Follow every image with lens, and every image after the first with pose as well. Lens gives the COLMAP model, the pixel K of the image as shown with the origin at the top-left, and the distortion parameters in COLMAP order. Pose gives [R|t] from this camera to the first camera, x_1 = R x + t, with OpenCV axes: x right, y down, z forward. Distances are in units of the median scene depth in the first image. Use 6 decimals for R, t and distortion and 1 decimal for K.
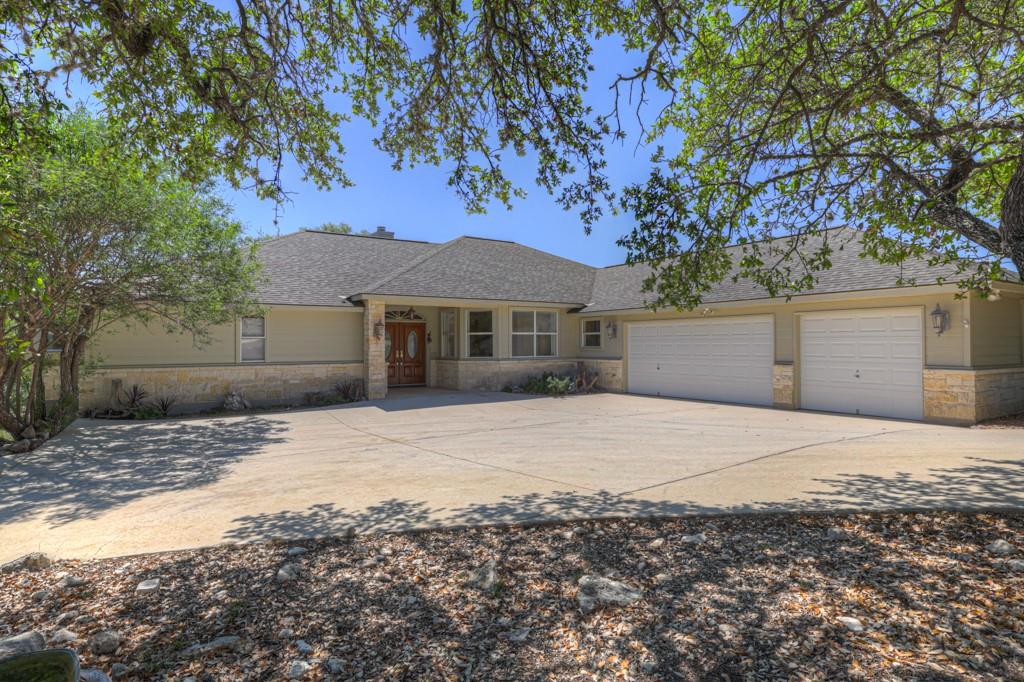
lens RADIAL K [[555.1, 0, 512.3], [0, 555.1, 341.7], [0, 0, 1]] dist [0.001604, 0.000327]
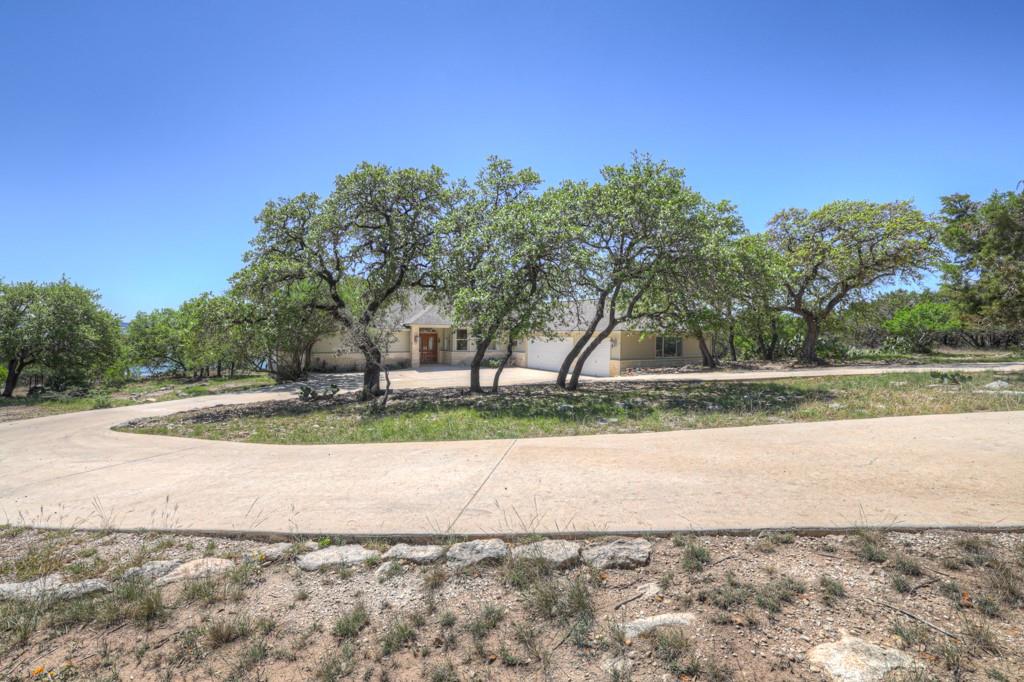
lens RADIAL K [[435.1, 0, 510.5], [0, 435.1, 339.4], [0, 0, 1]] dist [-0.022397, 0.000279]
pose [[0.999790, 0.018224, -0.009370, 0.173843], [-0.018017, 0.999603, 0.021670, -0.064005], [0.009761, -0.021497, 0.999721, -0.830508]]
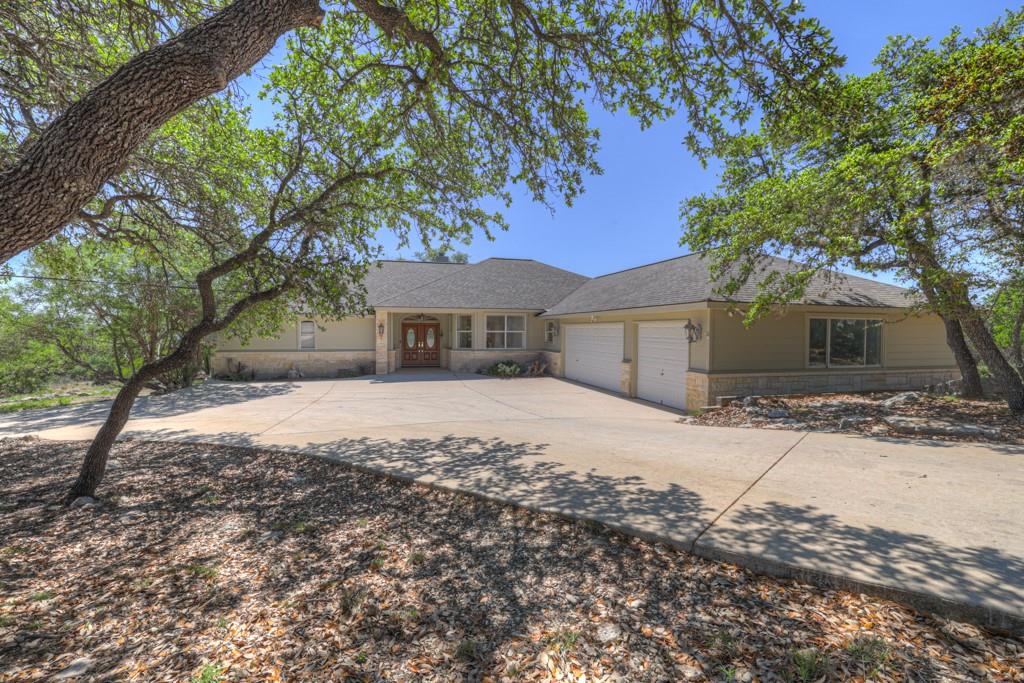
lens RADIAL K [[435.1, 0, 513.5], [0, 435.1, 341.0], [0, 0, 1]] dist [-0.022397, 0.000279]
pose [[0.952484, 0.017853, -0.304065, 0.455673], [-0.007841, 0.999387, 0.034117, -0.032829], [0.304487, -0.030112, 0.952040, -0.022158]]
